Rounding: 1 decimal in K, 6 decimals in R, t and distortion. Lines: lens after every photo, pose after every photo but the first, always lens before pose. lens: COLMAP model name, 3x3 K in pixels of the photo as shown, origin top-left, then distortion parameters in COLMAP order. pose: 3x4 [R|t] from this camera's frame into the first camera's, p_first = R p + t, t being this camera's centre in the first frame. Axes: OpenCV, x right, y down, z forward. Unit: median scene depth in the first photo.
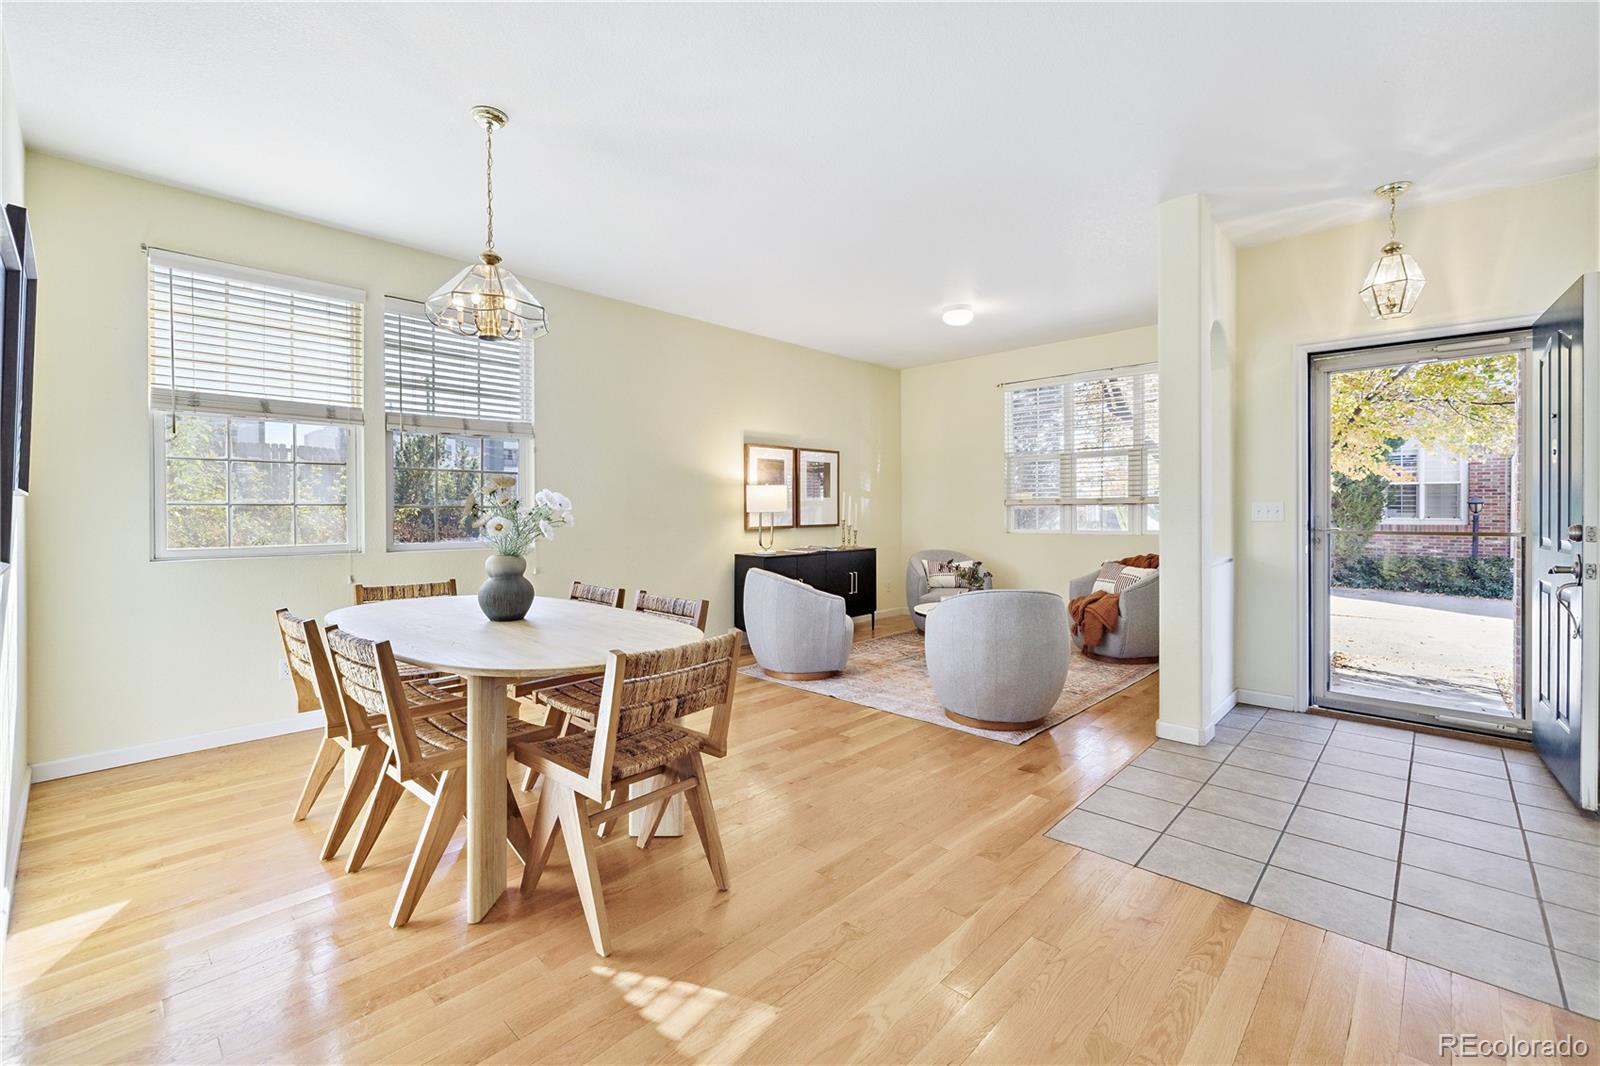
lens RADIAL K [[679.4, 0, 794.7], [0, 679.4, 520.2], [0, 0, 1]] dist [0.000511, 0.000433]
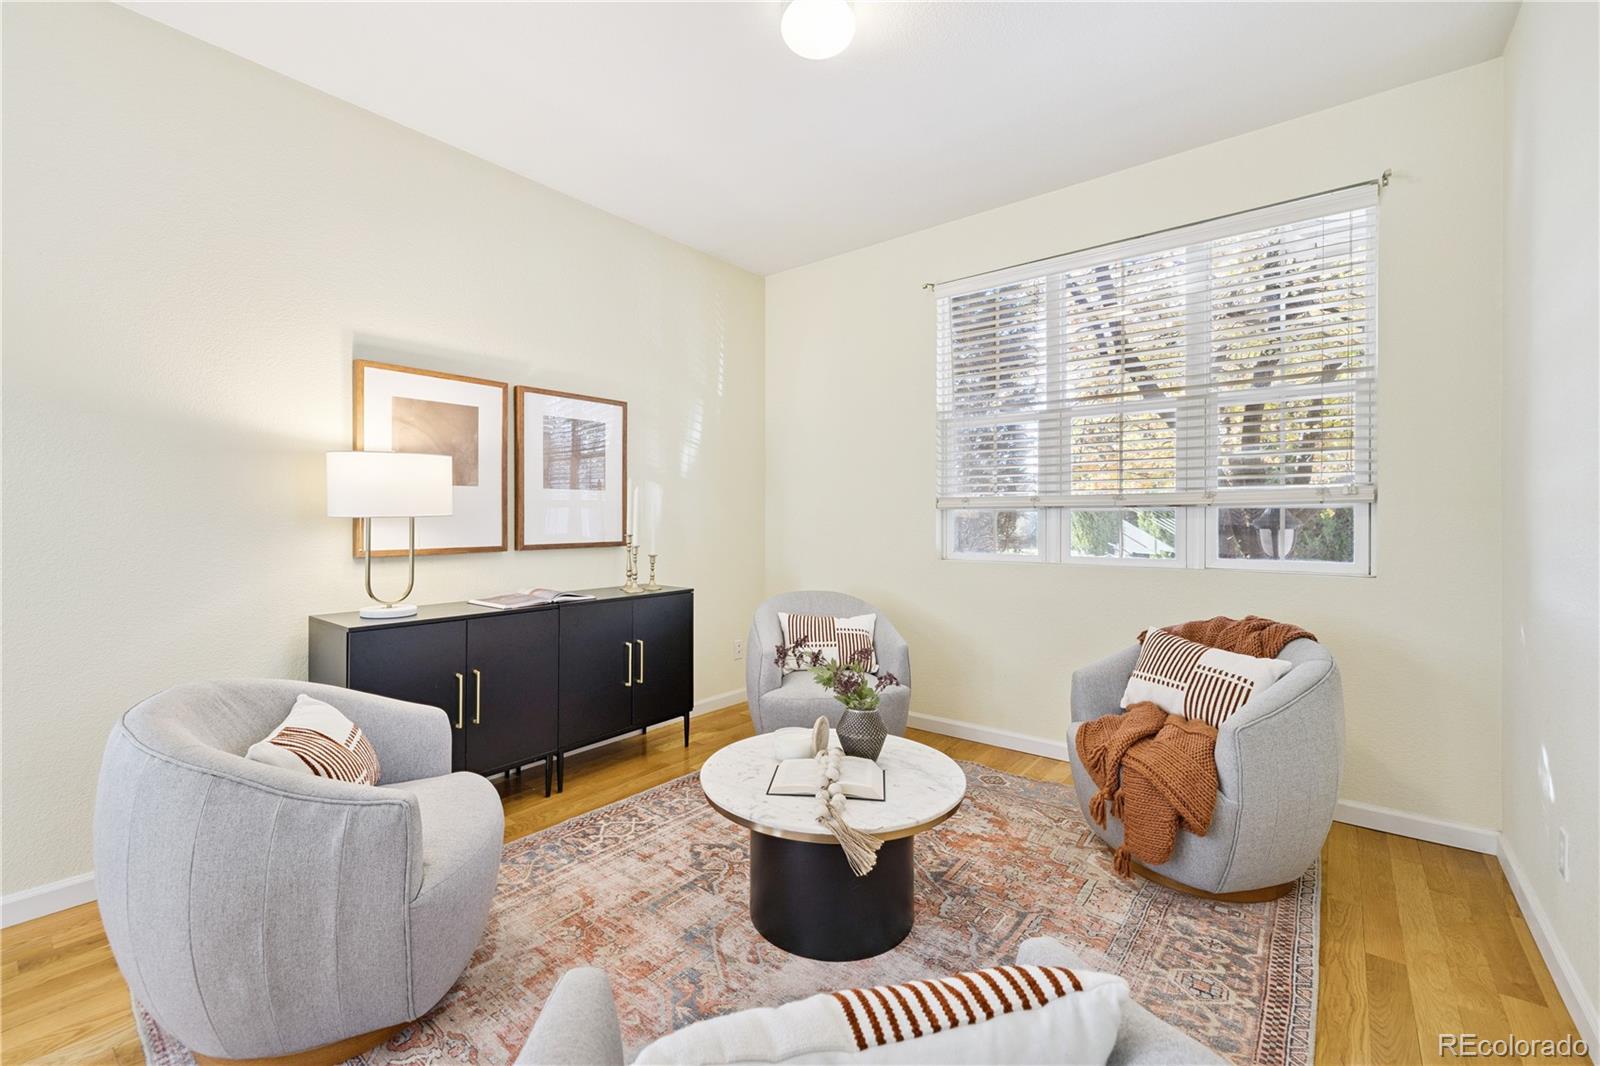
lens RADIAL K [[679.4, 0, 789.5], [0, 679.4, 521.0], [0, 0, 1]] dist [0.000511, 0.000433]
pose [[0.996872, 0.007445, 0.078678, 0.172752], [-0.006799, 0.999941, -0.008480, -0.007119], [-0.078737, 0.007918, 0.996864, 0.540626]]
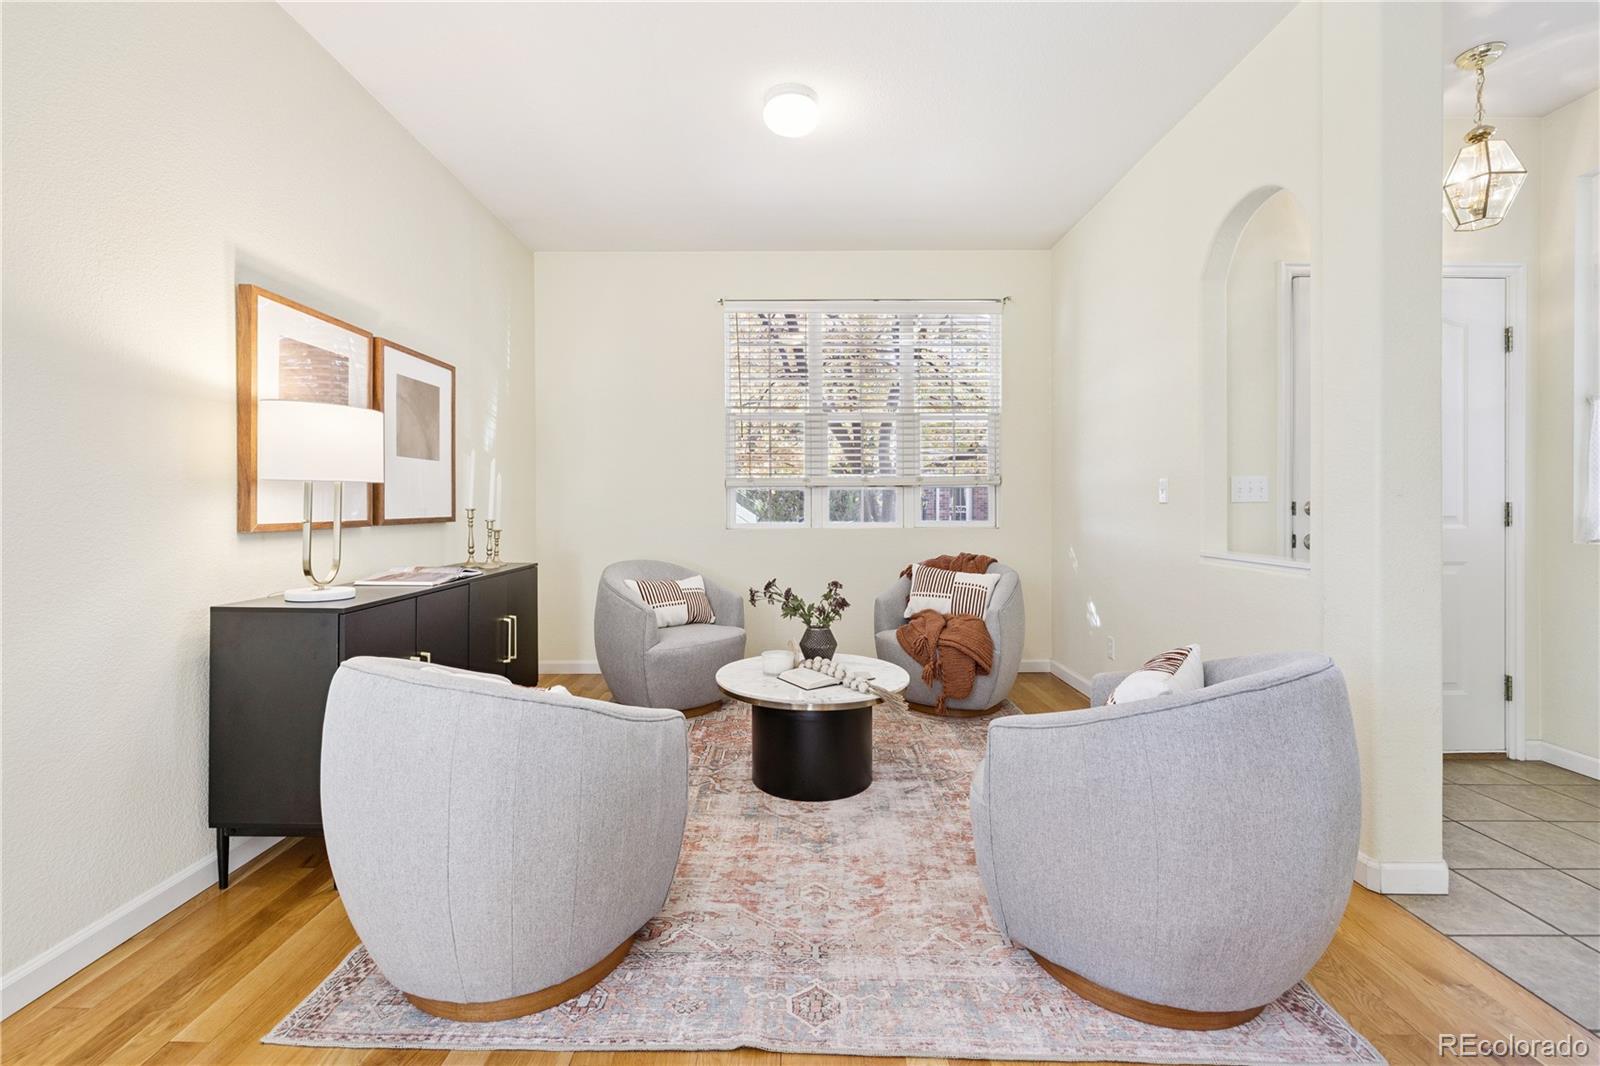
lens RADIAL K [[679.4, 0, 794.4], [0, 679.4, 516.2], [0, 0, 1]] dist [0.000511, 0.000433]
pose [[0.727844, -0.003884, 0.685731, -0.105728], [0.007182, 0.999972, -0.001960, 0.009180], [-0.685705, 0.006351, 0.727852, 0.552237]]
